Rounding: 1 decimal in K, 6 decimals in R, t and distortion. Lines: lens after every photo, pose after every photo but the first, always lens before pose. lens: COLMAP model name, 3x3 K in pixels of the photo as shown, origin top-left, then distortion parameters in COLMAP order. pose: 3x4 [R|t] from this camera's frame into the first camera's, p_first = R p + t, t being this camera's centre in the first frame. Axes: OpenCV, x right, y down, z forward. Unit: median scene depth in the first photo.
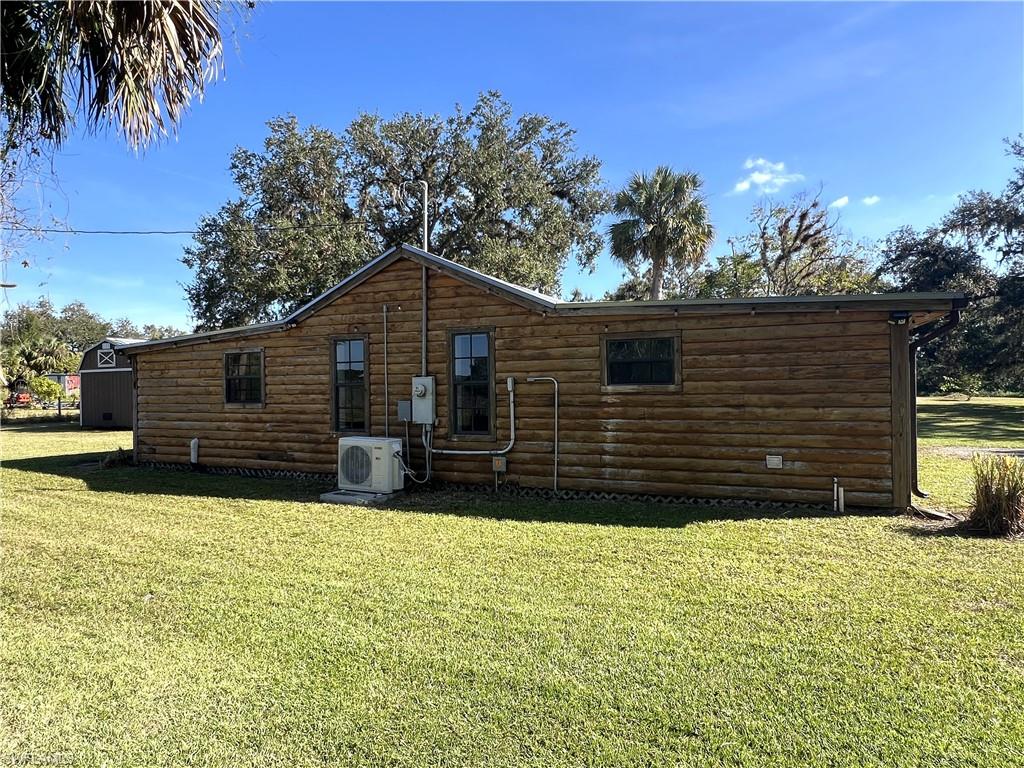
lens RADIAL K [[619.0, 0, 510.3], [0, 619.0, 385.4], [0, 0, 1]] dist [-0.003427, -0.000881]
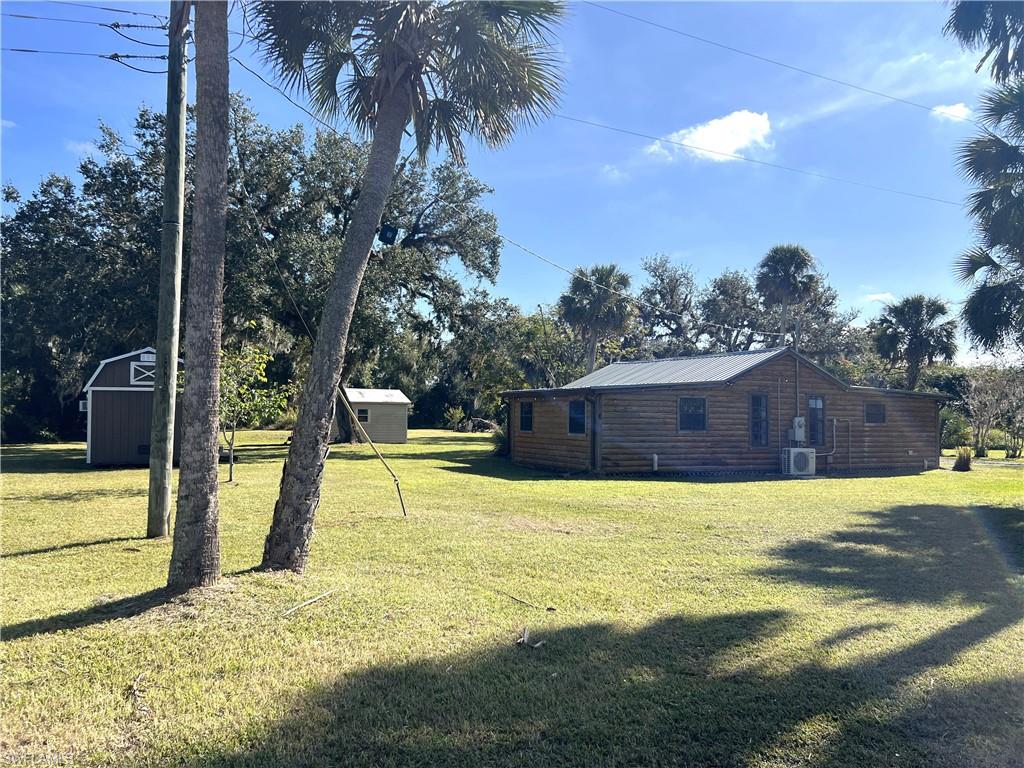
lens RADIAL K [[781.8, 0, 510.9], [0, 781.8, 382.0], [0, 0, 1]] dist [0.049181, -0.021929]
pose [[0.656232, 0.051012, 0.752833, -2.416929], [-0.018482, 0.998500, -0.051547, 0.019484], [-0.754333, 0.019913, 0.656190, 0.044411]]
